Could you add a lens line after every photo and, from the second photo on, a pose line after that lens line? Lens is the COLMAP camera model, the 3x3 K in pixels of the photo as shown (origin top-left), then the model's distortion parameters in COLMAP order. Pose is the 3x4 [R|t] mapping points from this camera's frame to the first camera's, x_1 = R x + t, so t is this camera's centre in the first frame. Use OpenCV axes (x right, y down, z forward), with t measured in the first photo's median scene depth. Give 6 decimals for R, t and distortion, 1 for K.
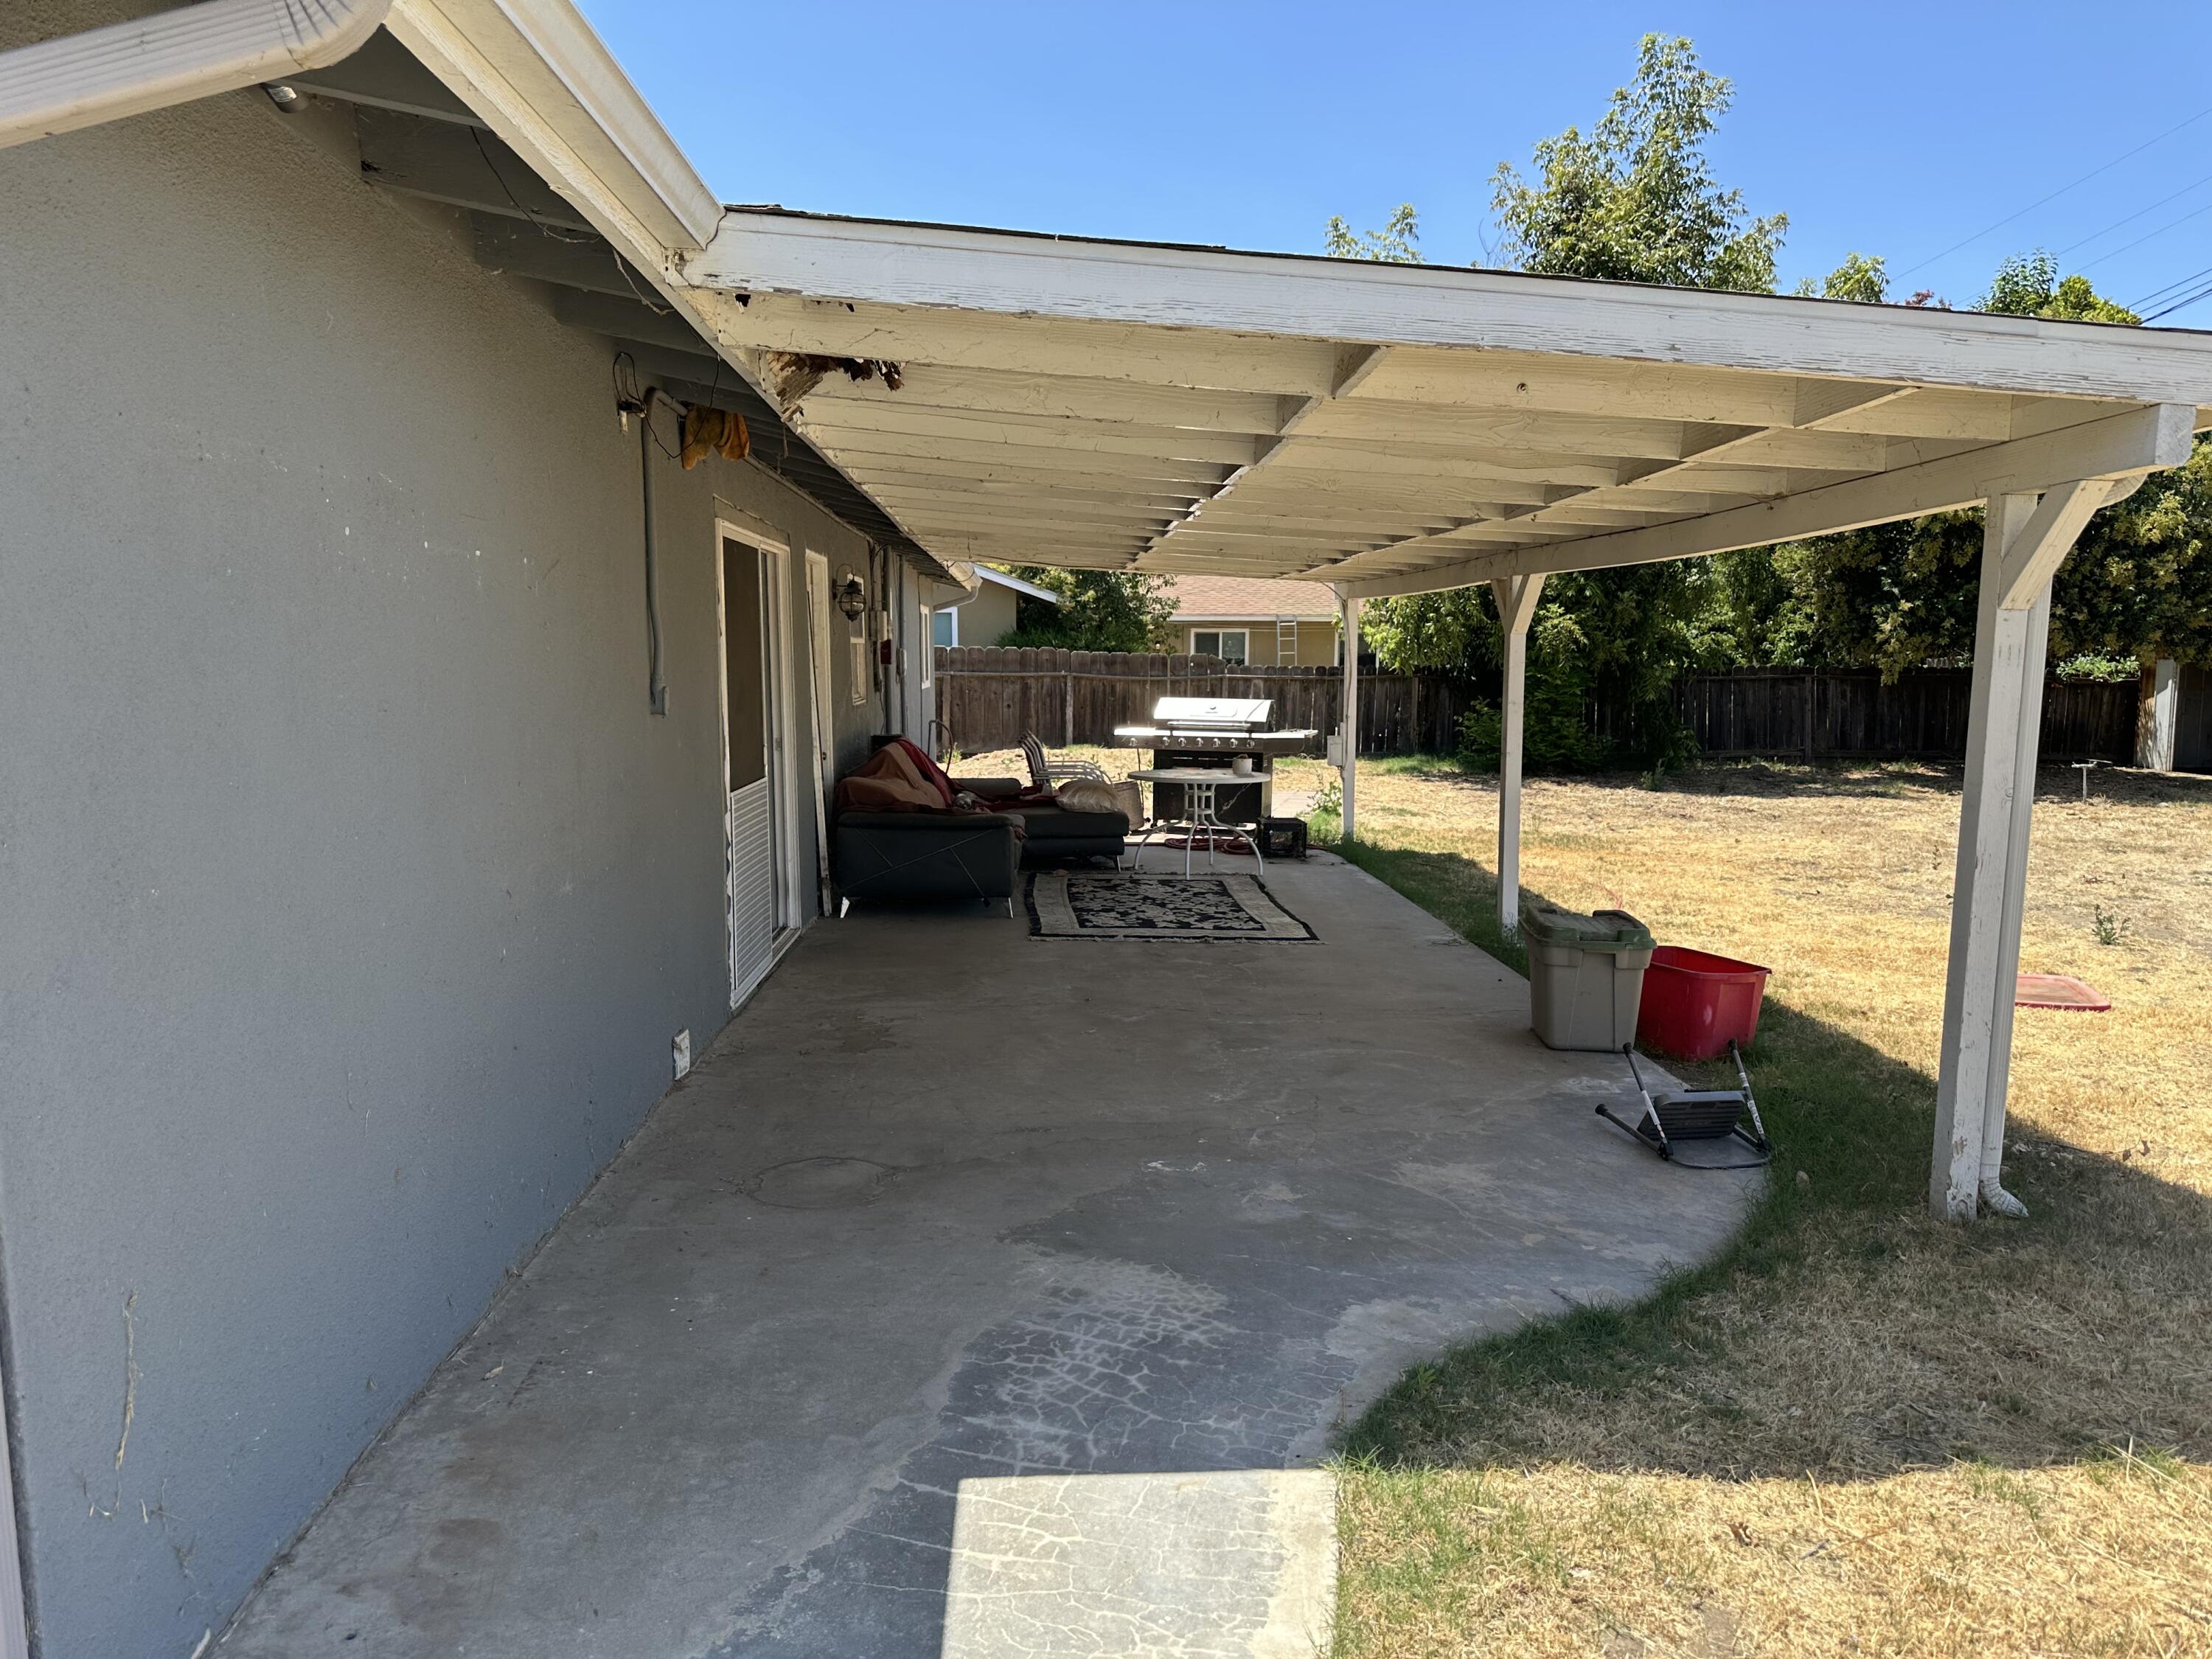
lens RADIAL K [[1539.3, 0, 1103.0], [0, 1539.3, 830.1], [0, 0, 1]] dist [0.038068, -0.004514]
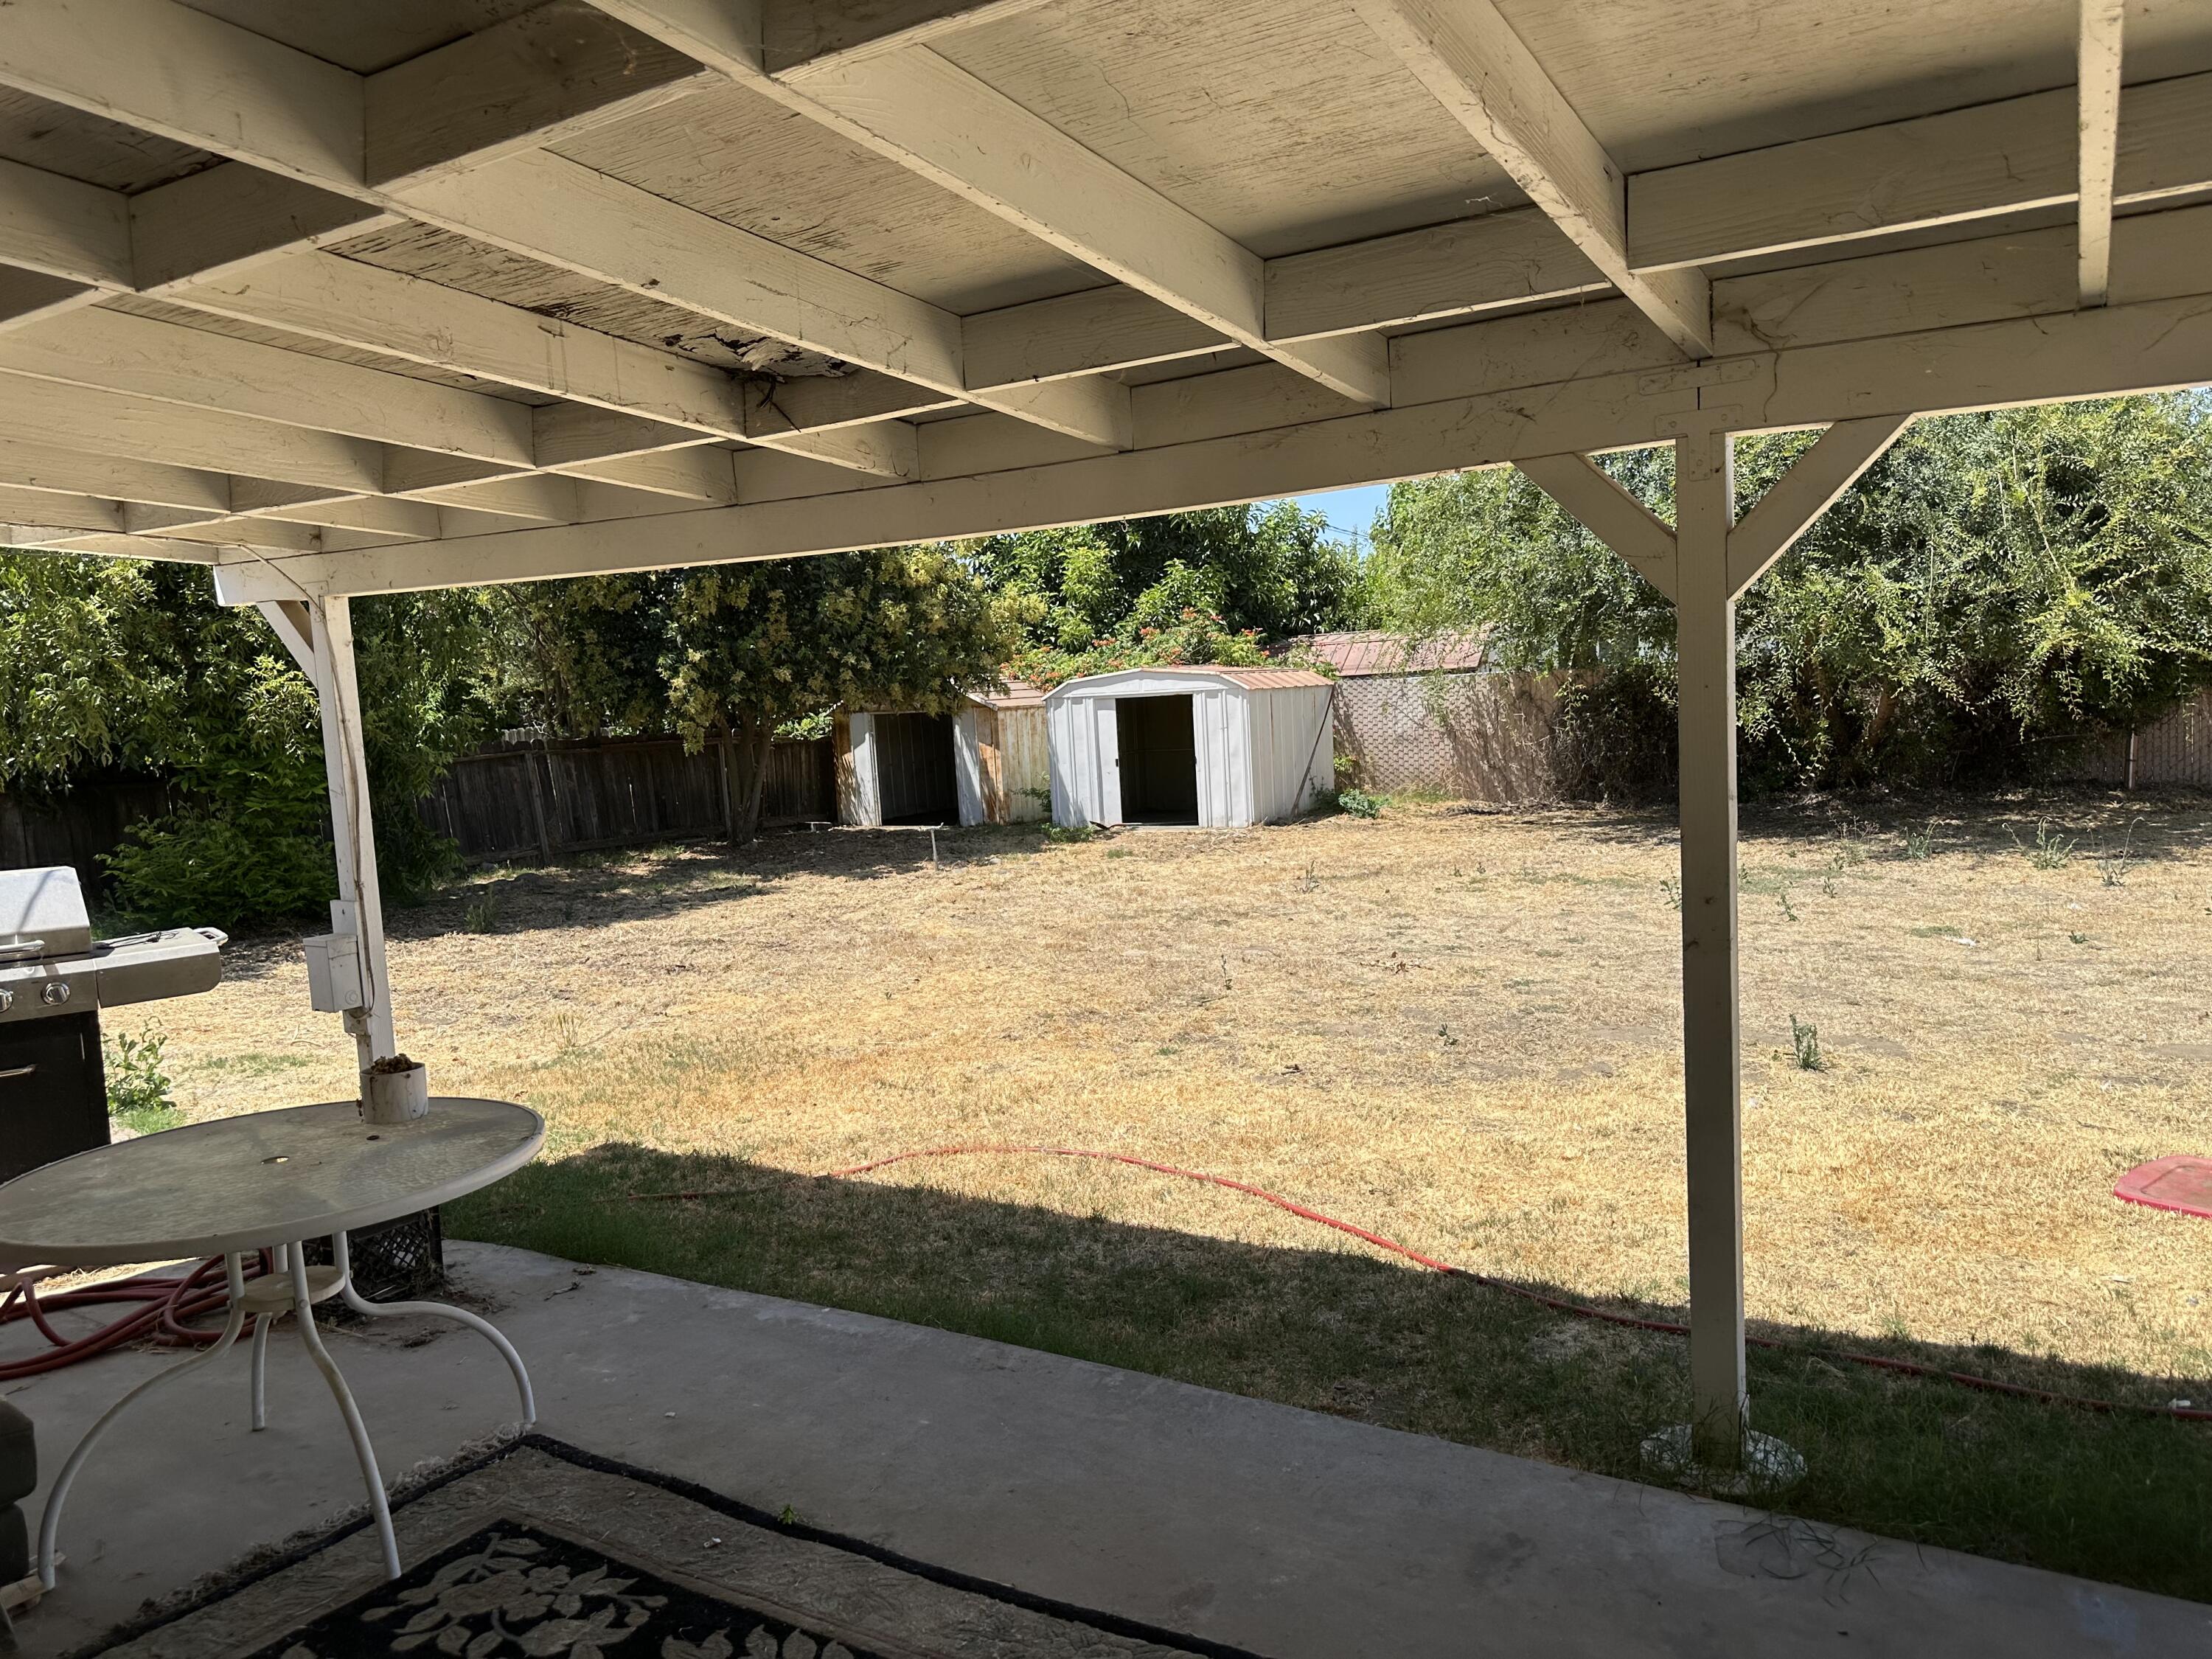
lens RADIAL K [[1539.3, 0, 1108.8], [0, 1539.3, 834.5], [0, 0, 1]] dist [0.038068, -0.004514]
pose [[0.548197, -0.107765, 0.829377, -0.043184], [0.150646, 0.988167, 0.028825, -0.042762], [-0.822670, 0.109140, 0.557945, 0.381563]]
